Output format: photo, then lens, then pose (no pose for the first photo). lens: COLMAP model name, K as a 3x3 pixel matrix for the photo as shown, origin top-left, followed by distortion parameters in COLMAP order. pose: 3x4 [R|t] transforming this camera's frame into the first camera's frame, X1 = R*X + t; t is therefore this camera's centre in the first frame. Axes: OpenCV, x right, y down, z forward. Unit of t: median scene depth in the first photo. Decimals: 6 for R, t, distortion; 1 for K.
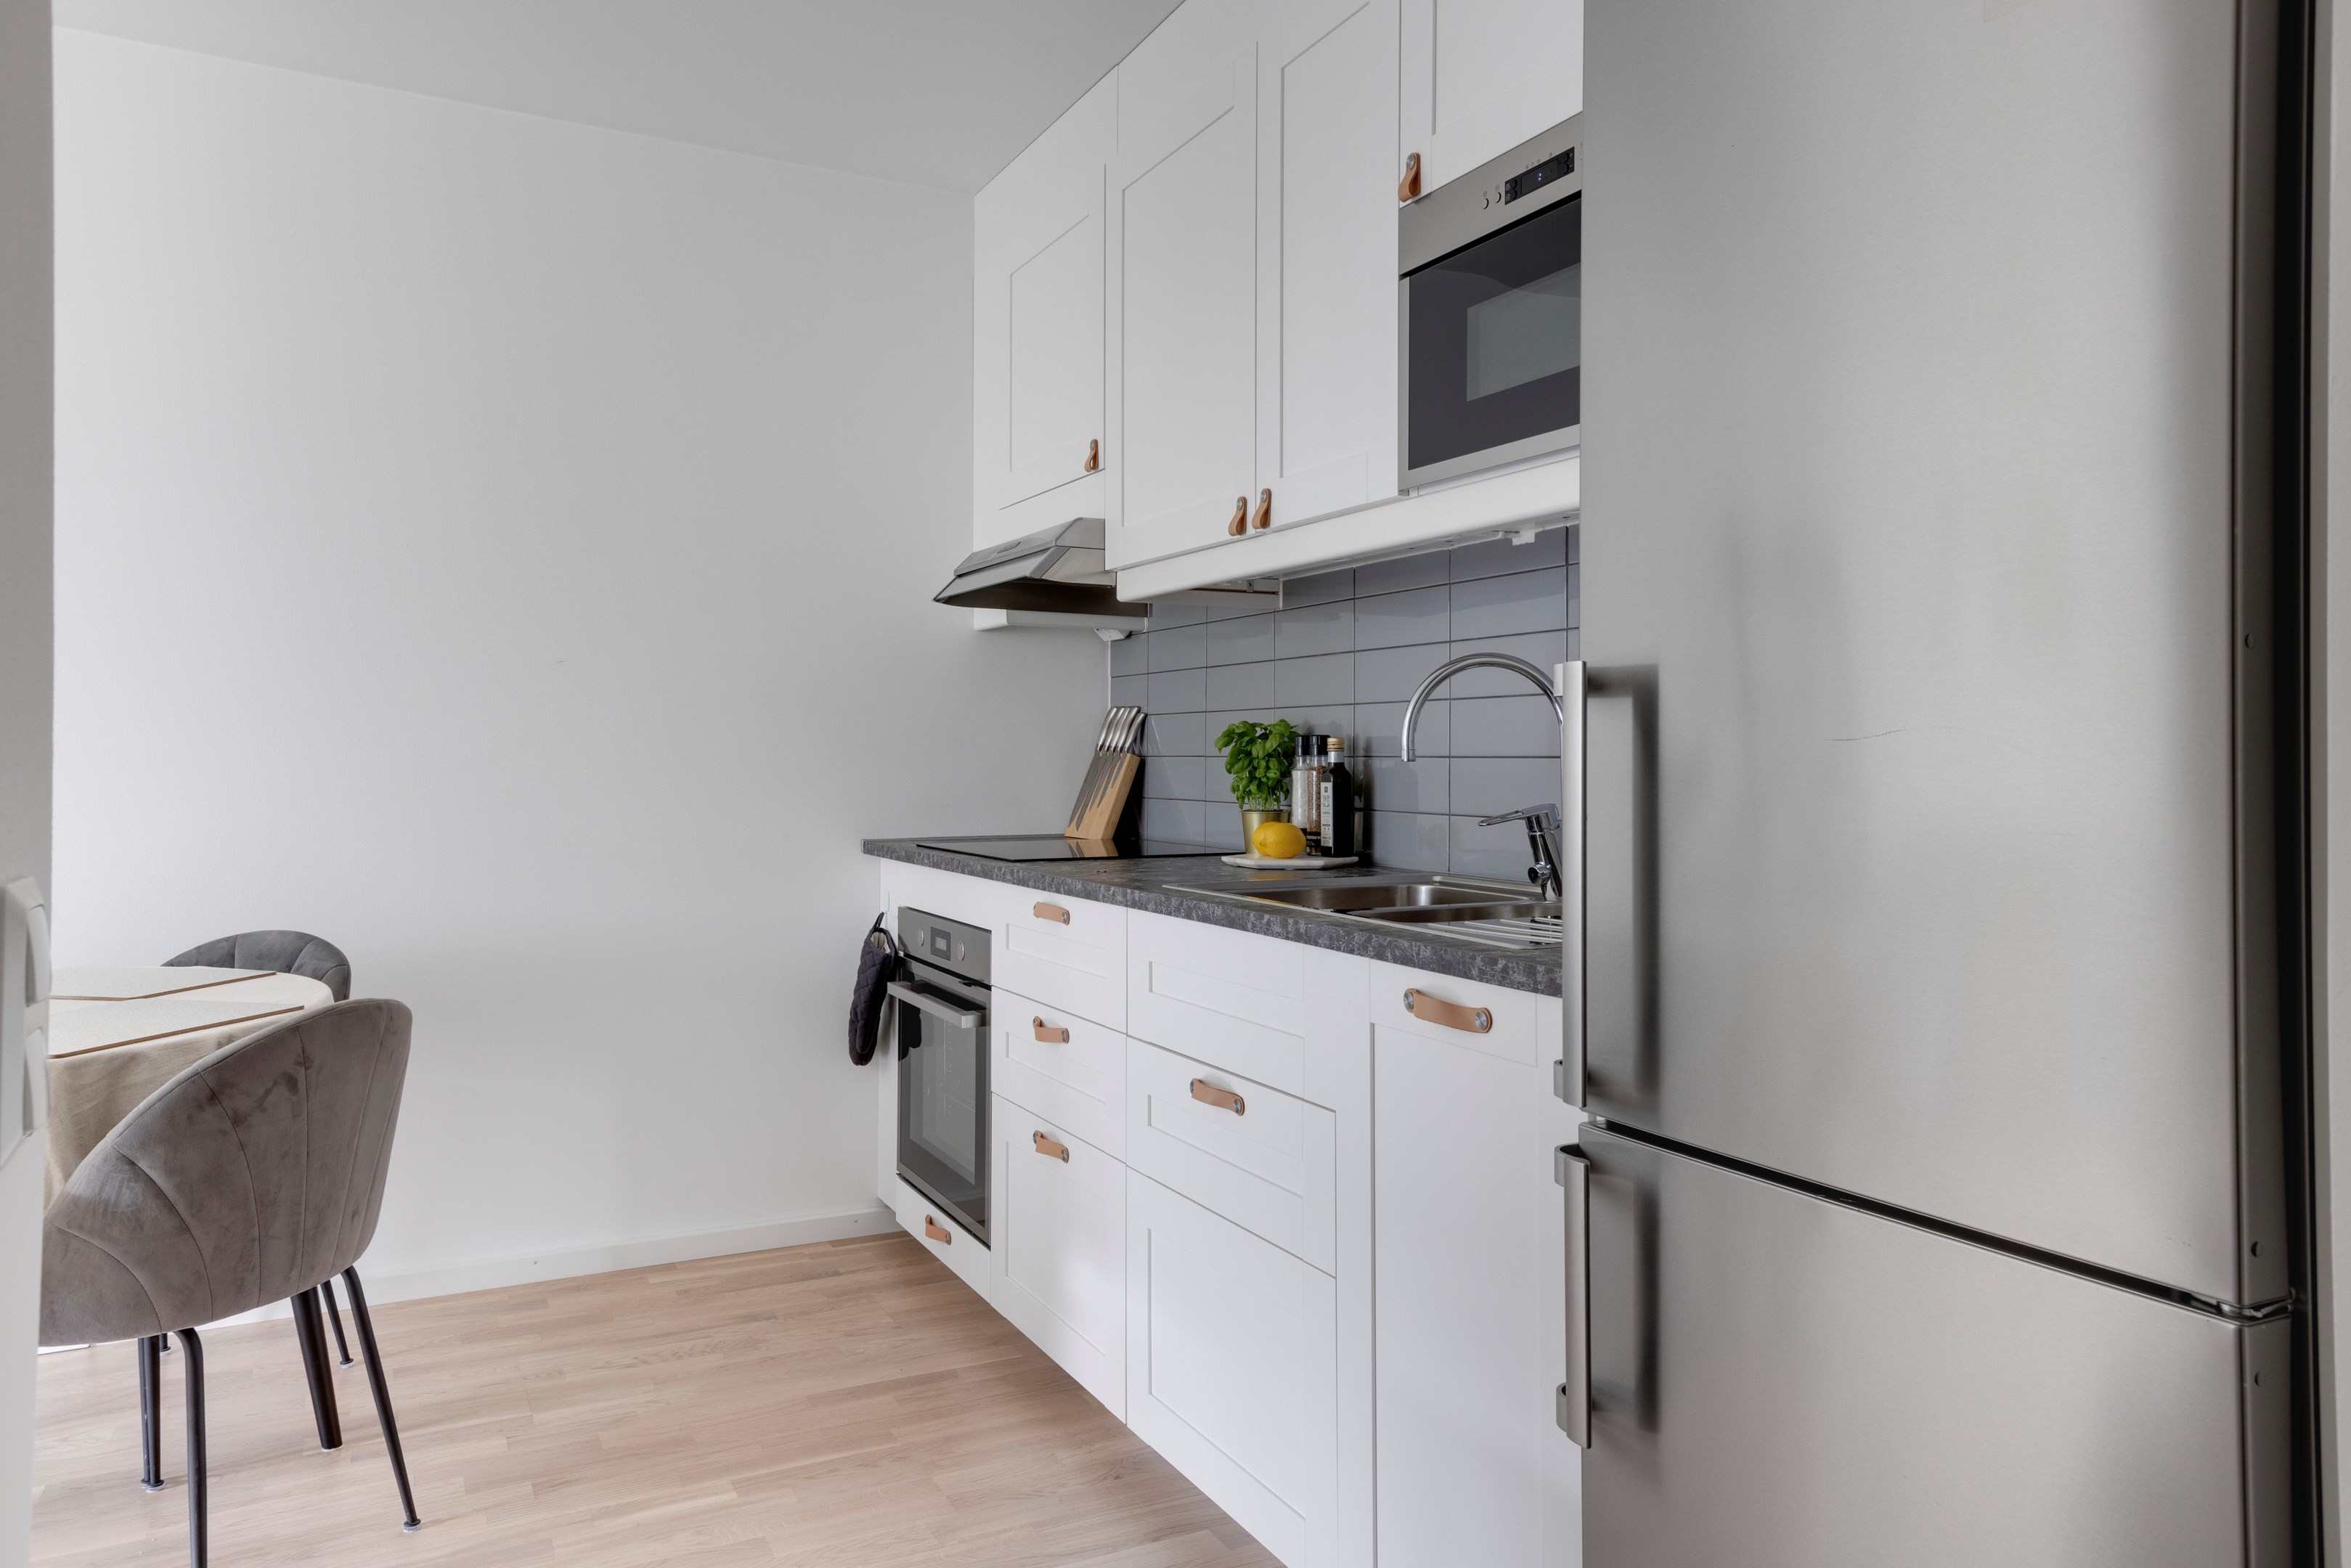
lens RADIAL K [[1598.3, 0, 1174.6], [0, 1598.3, 734.0], [0, 0, 1]] dist [0.050274, 0.000108]
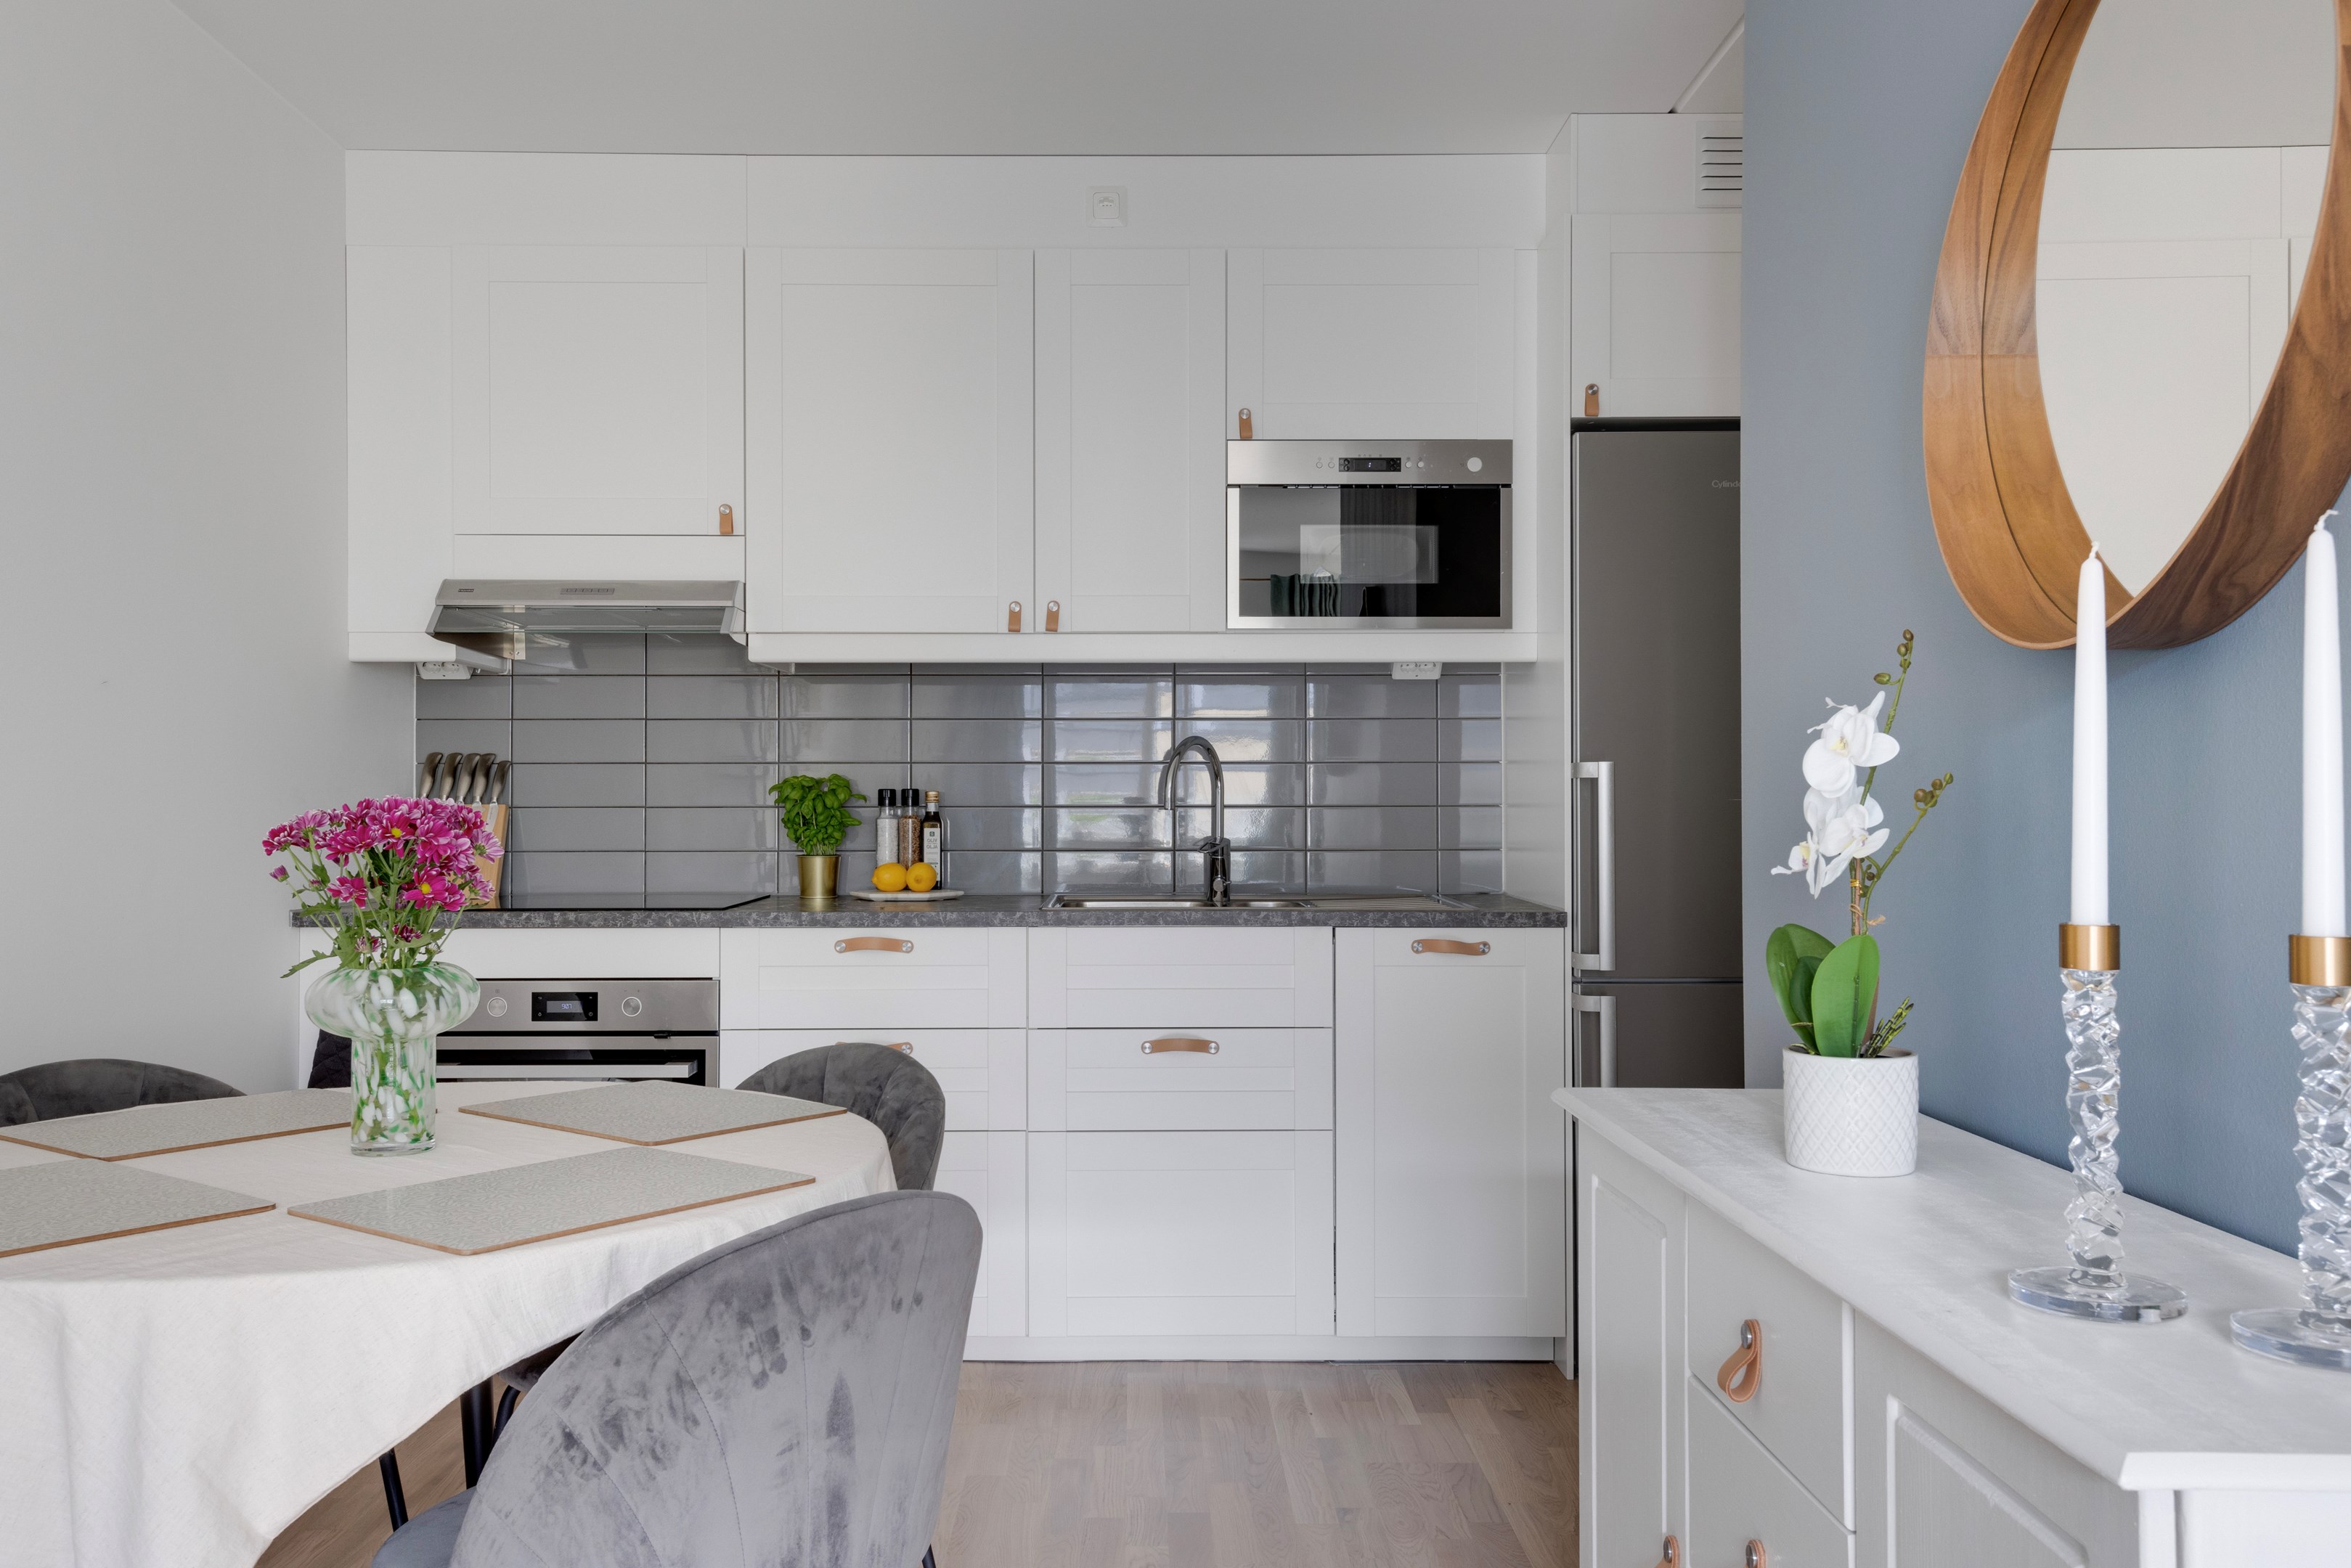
lens RADIAL K [[1887.6, 0, 1175.5], [0, 1887.6, 784.0], [0, 0, 1]] dist [0.053862, 0.000893]
pose [[0.435436, 0.006284, 0.900198, -1.107393], [-0.010456, 0.999943, -0.001922, -0.002076], [-0.900159, -0.008576, 0.435477, 0.212719]]
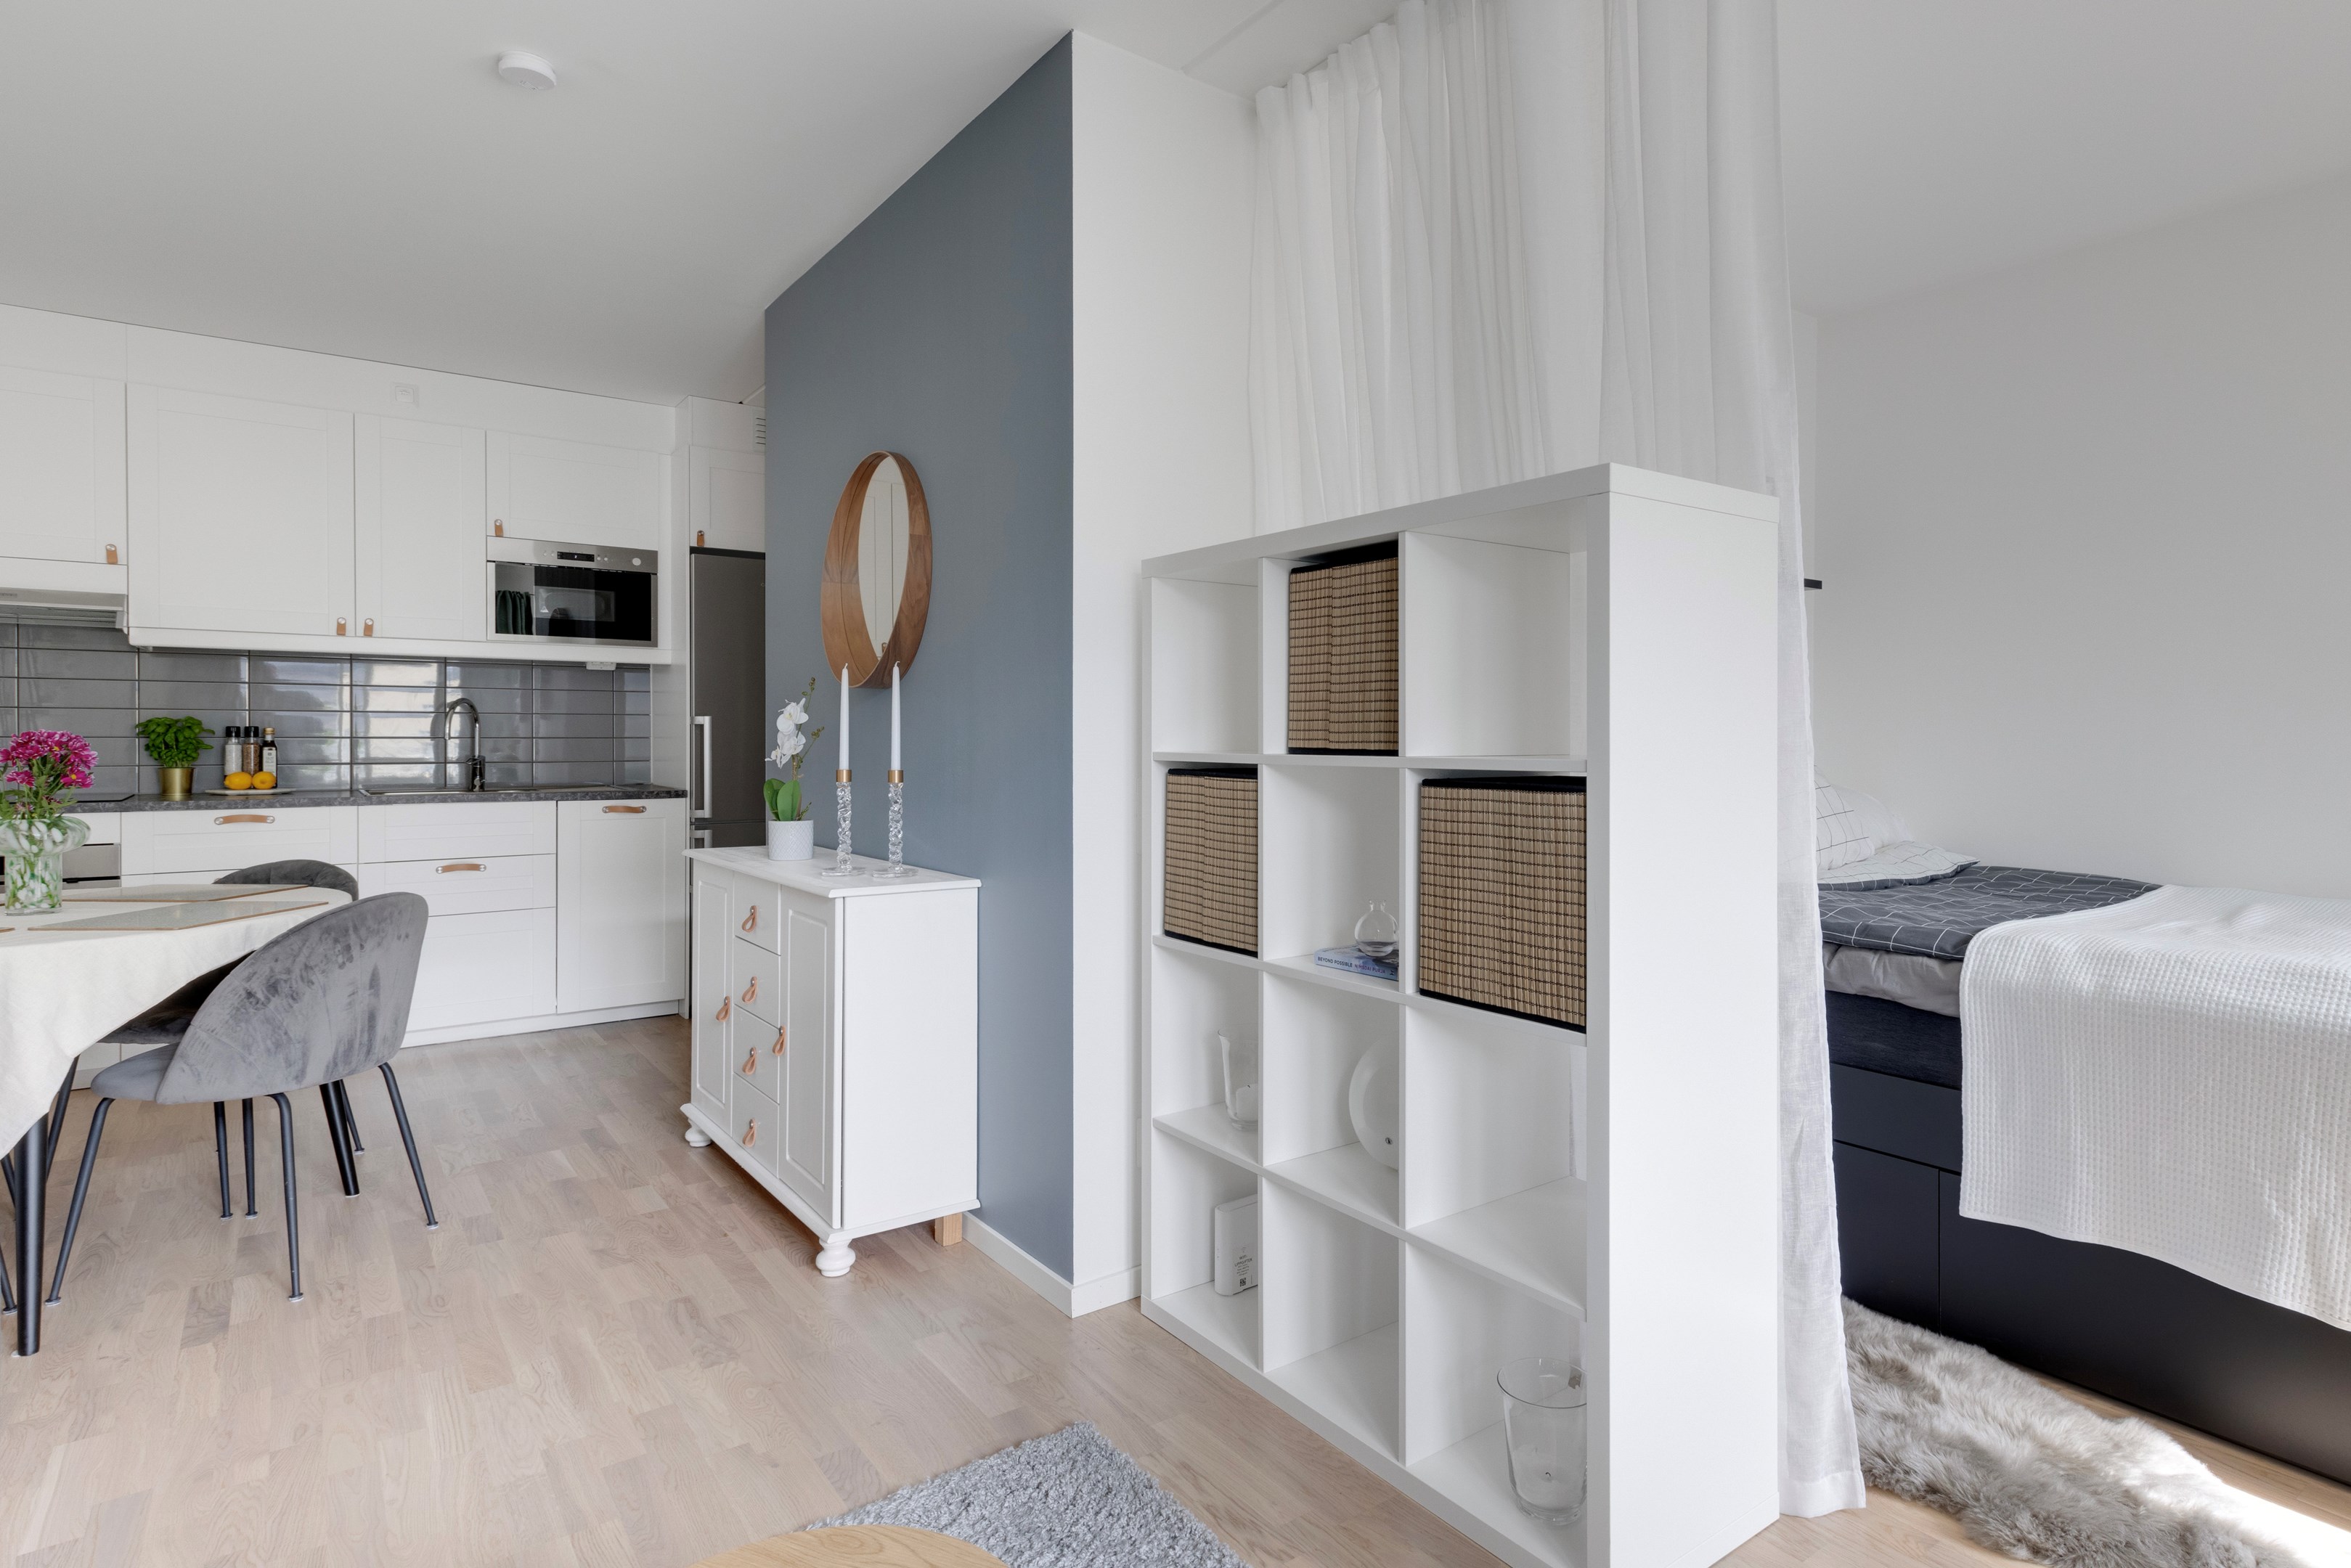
lens RADIAL K [[1113.4, 0, 1185.7], [0, 1113.4, 748.1], [0, 0, 1]] dist [0.003675, 0.000073]
pose [[-0.174667, -0.011642, 0.984559, -1.461309], [-0.016431, 0.999825, 0.008908, -0.003301], [-0.984490, -0.014621, -0.174828, 0.126707]]
